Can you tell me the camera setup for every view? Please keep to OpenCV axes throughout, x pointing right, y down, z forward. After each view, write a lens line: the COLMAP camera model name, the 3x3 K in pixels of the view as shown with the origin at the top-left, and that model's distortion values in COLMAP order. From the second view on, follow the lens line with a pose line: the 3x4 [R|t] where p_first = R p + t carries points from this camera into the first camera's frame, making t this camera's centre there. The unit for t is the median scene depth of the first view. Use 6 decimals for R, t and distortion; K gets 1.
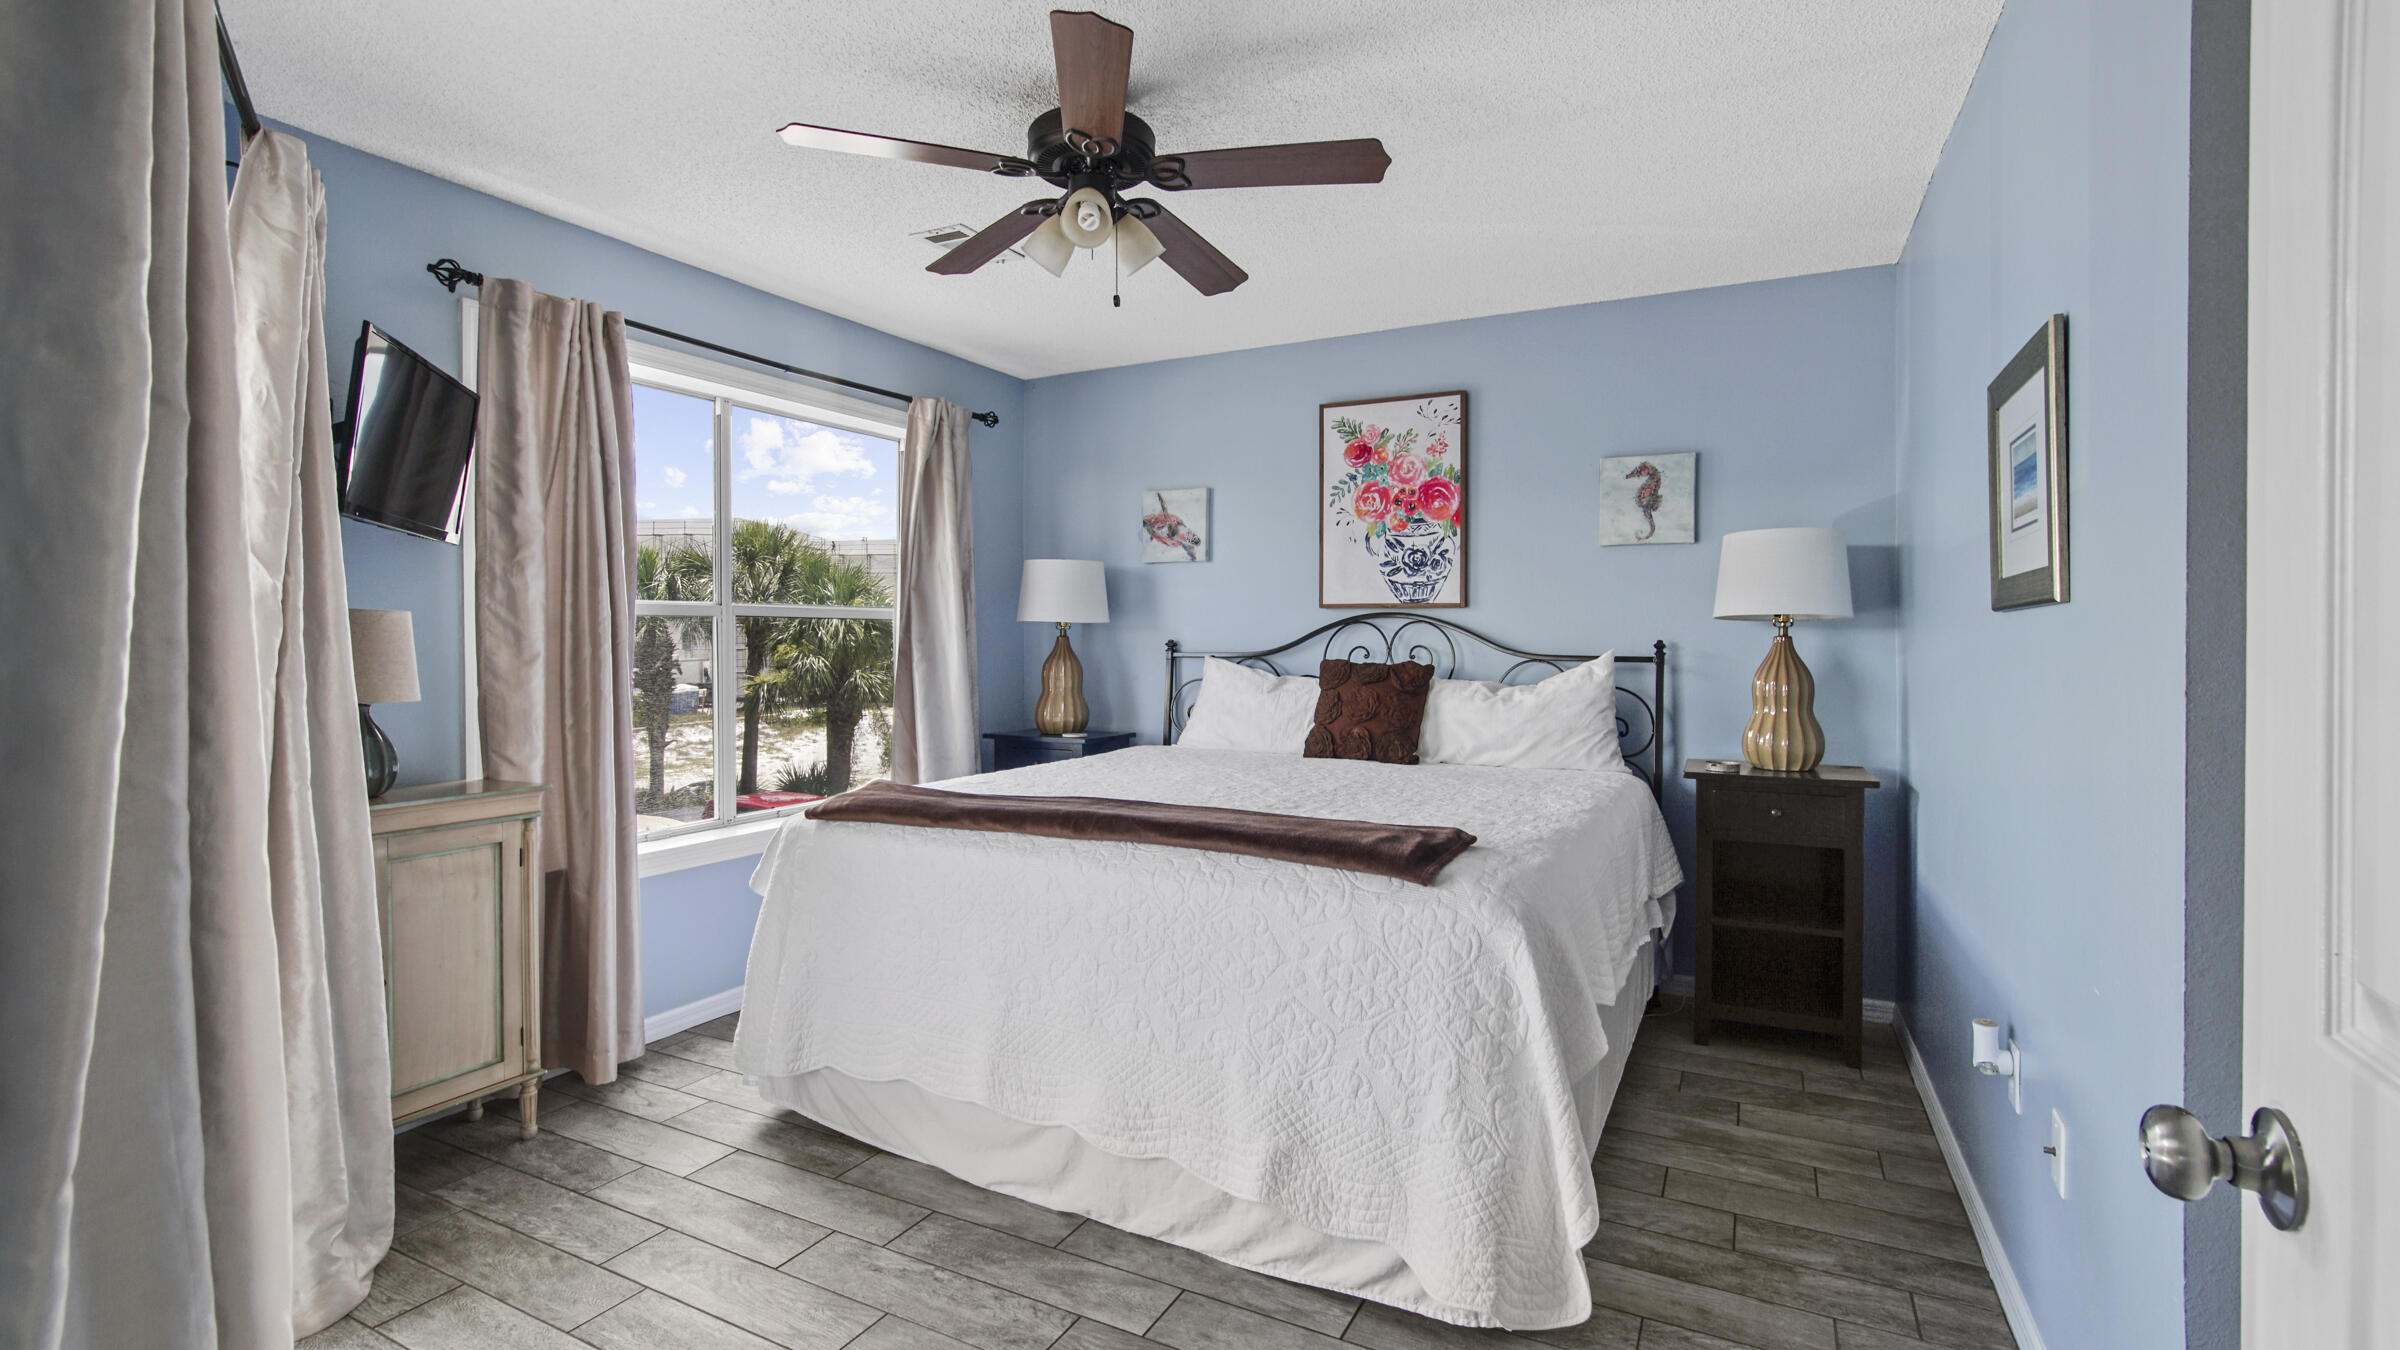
lens RADIAL K [[1094.9, 0, 1202.5], [0, 1094.9, 632.2], [0, 0, 1]] dist [-0.004815, 0.000351]
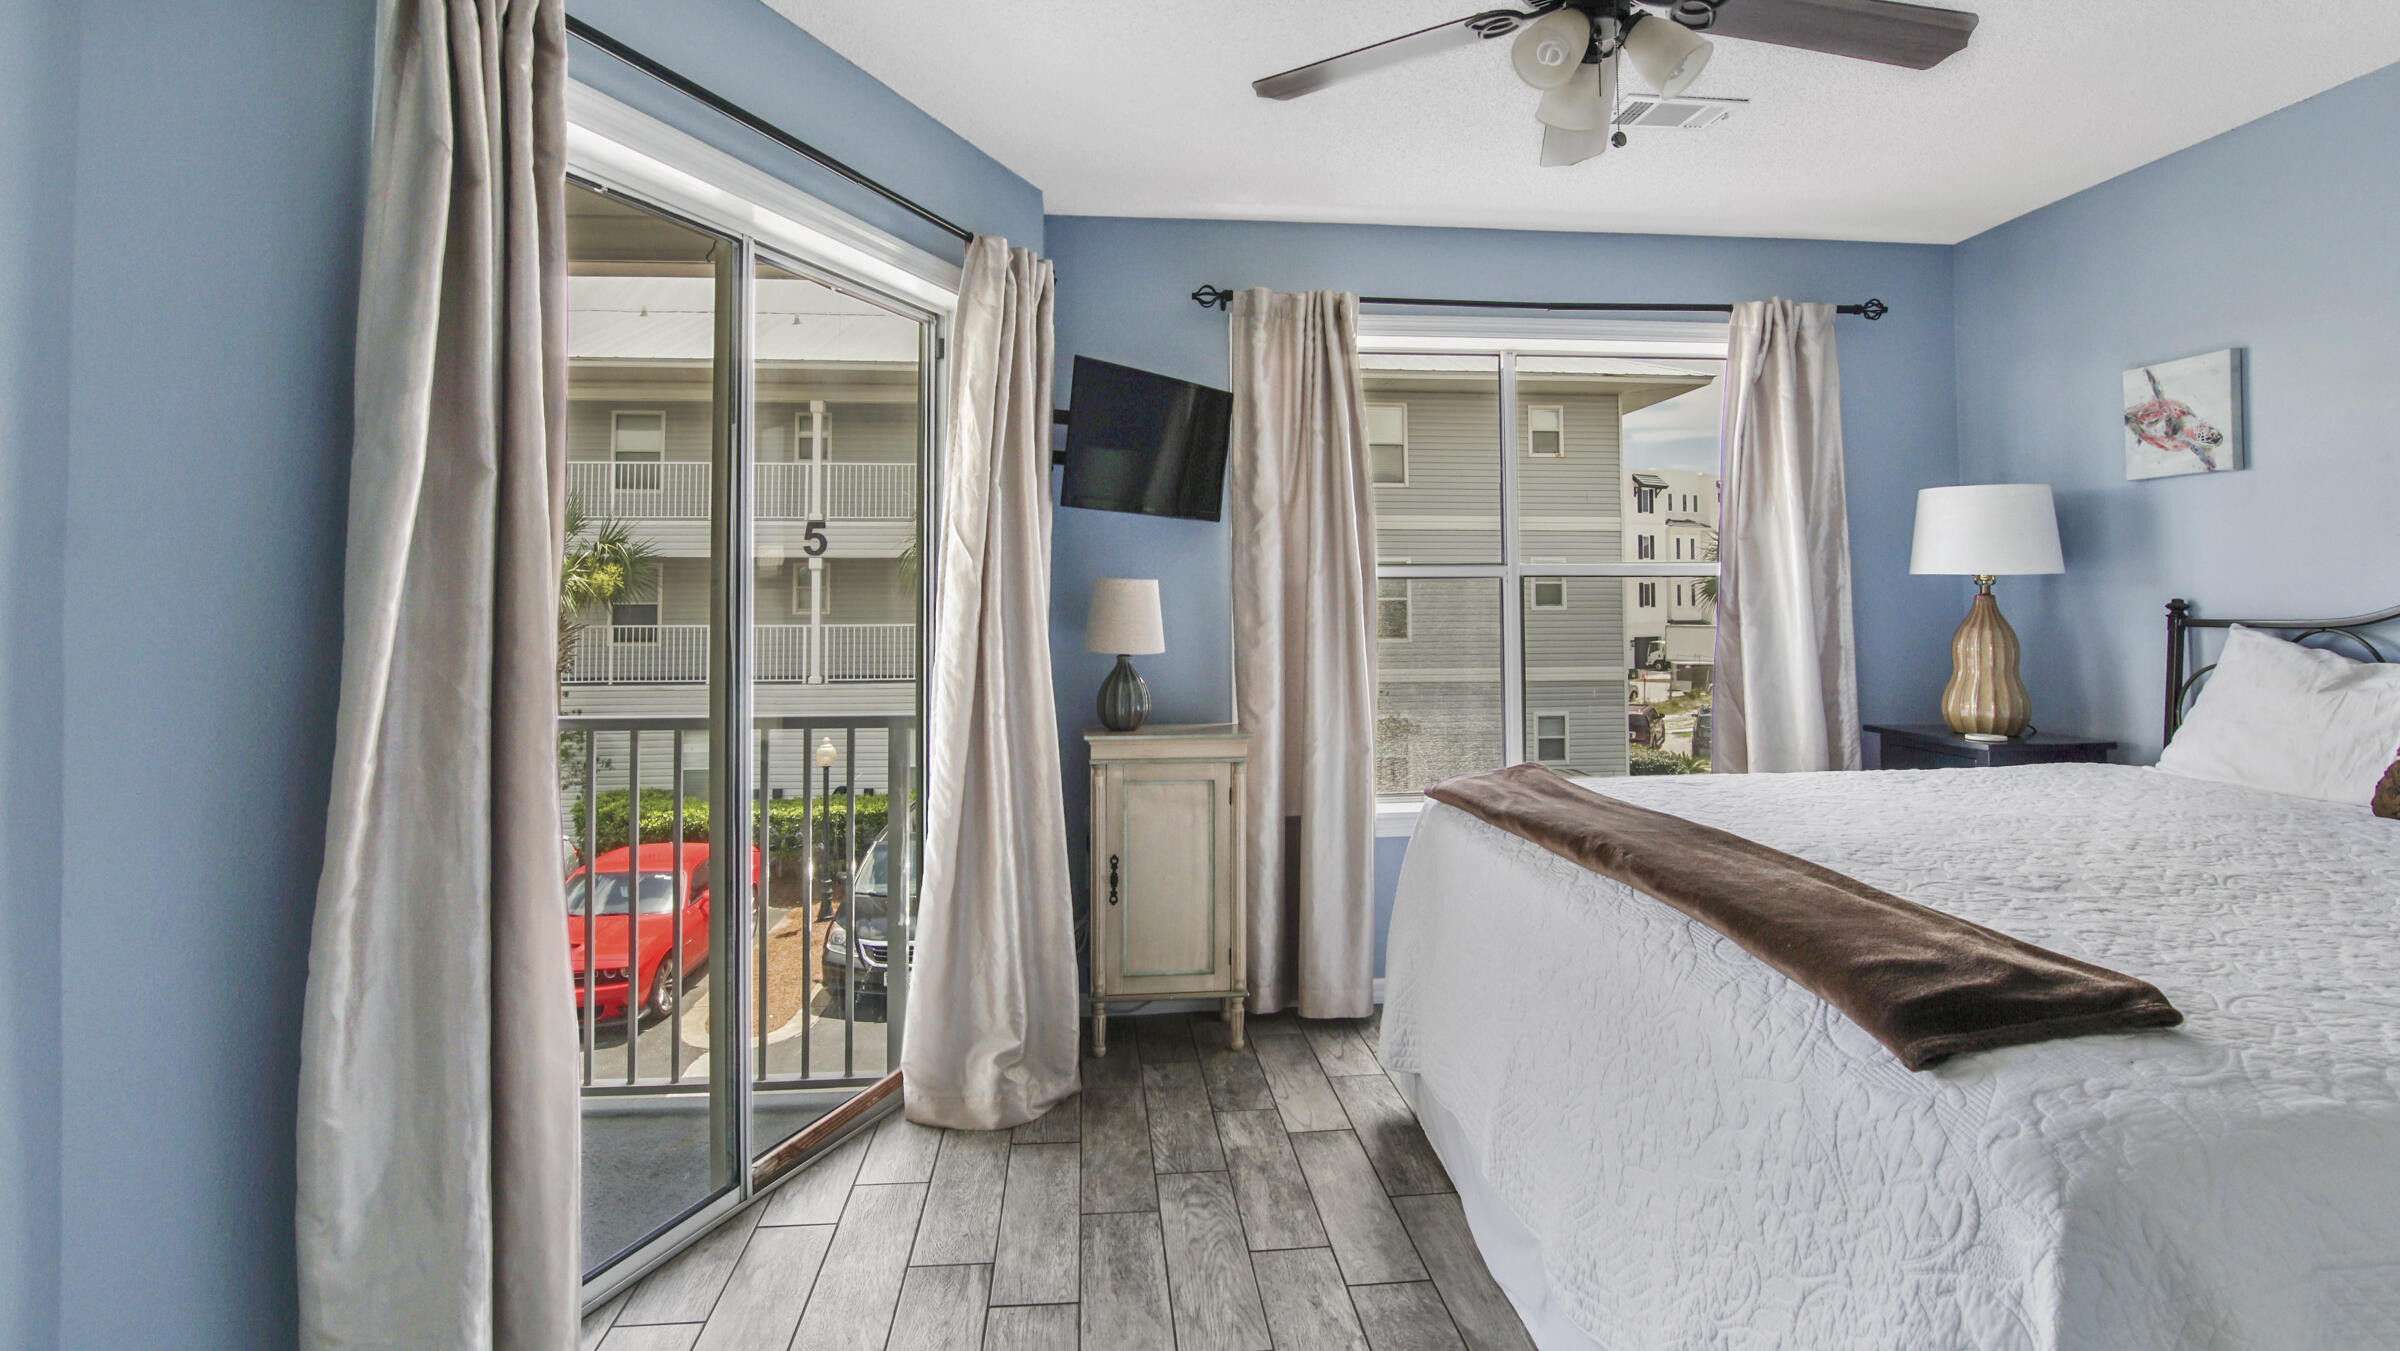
lens RADIAL K [[1159.0, 0, 1197.5], [0, 1159.0, 549.7], [0, 0, 1]] dist [-0.029616, 0.000429]
pose [[0.552534, -0.039089, -0.832573, 0.224988], [0.008781, 0.999117, -0.041081, 0.000539], [0.833444, 0.015387, 0.552389, 0.191882]]
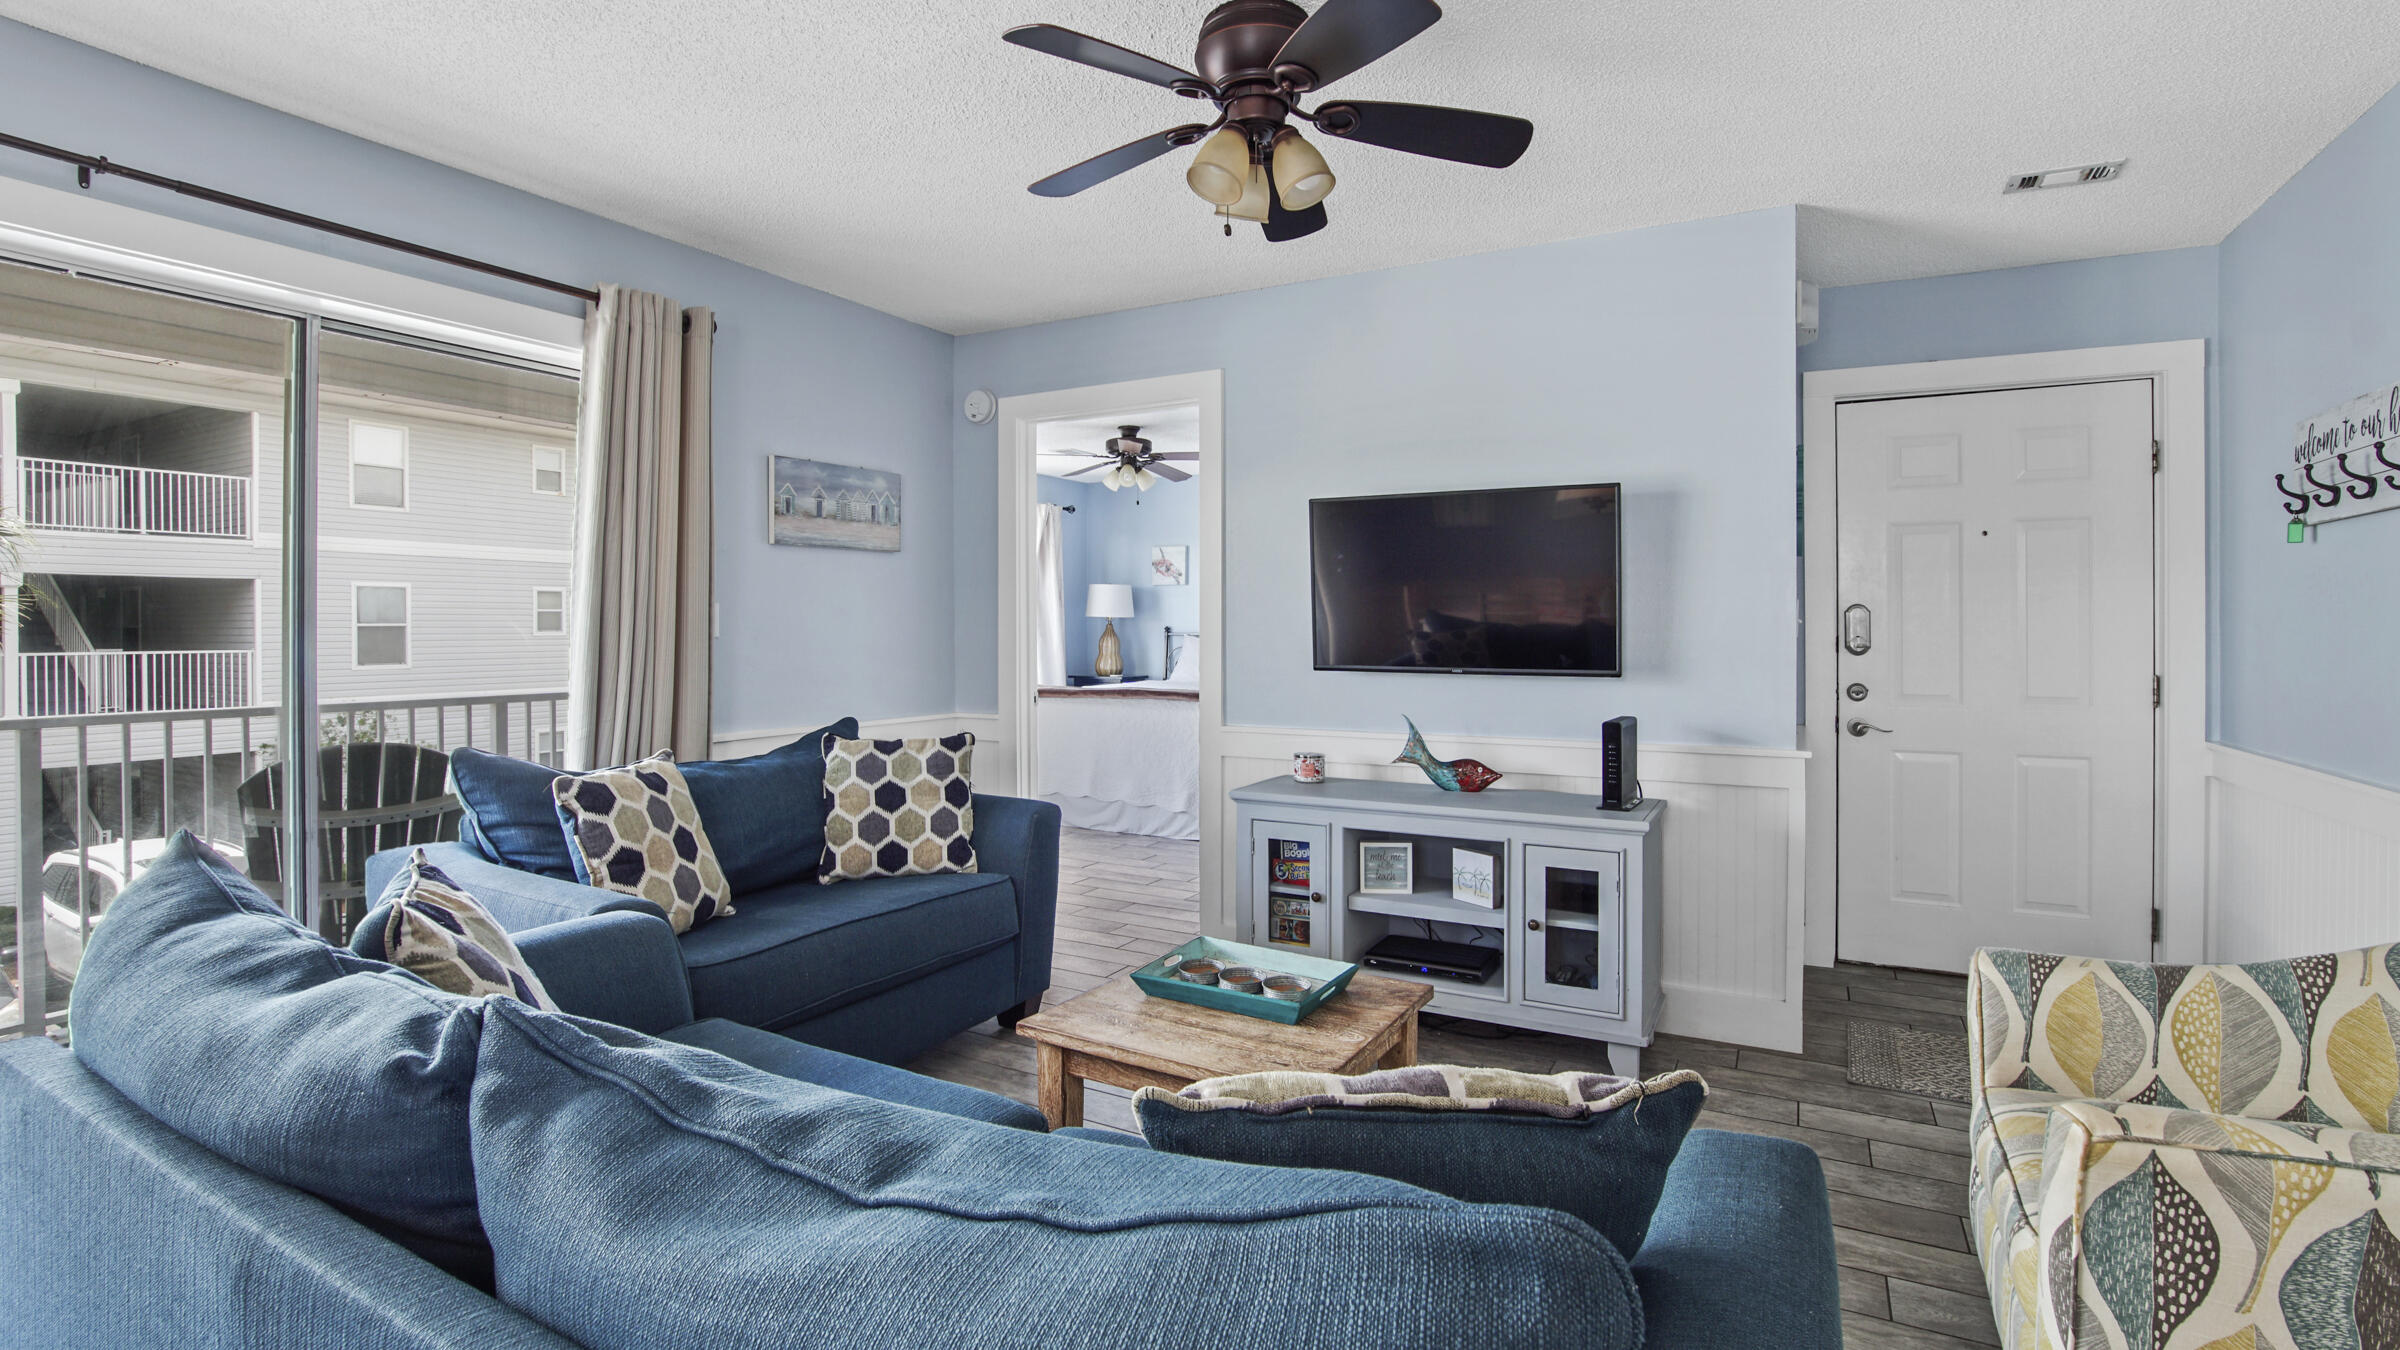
lens RADIAL K [[1094.9, 0, 1202.5], [0, 1094.9, 632.2], [0, 0, 1]] dist [-0.004815, 0.000351]
pose [[0.999773, -0.000345, -0.021300, 0.080432], [0.000606, 0.999925, 0.012231, -0.006612], [0.021294, -0.012241, 0.999698, -0.973859]]
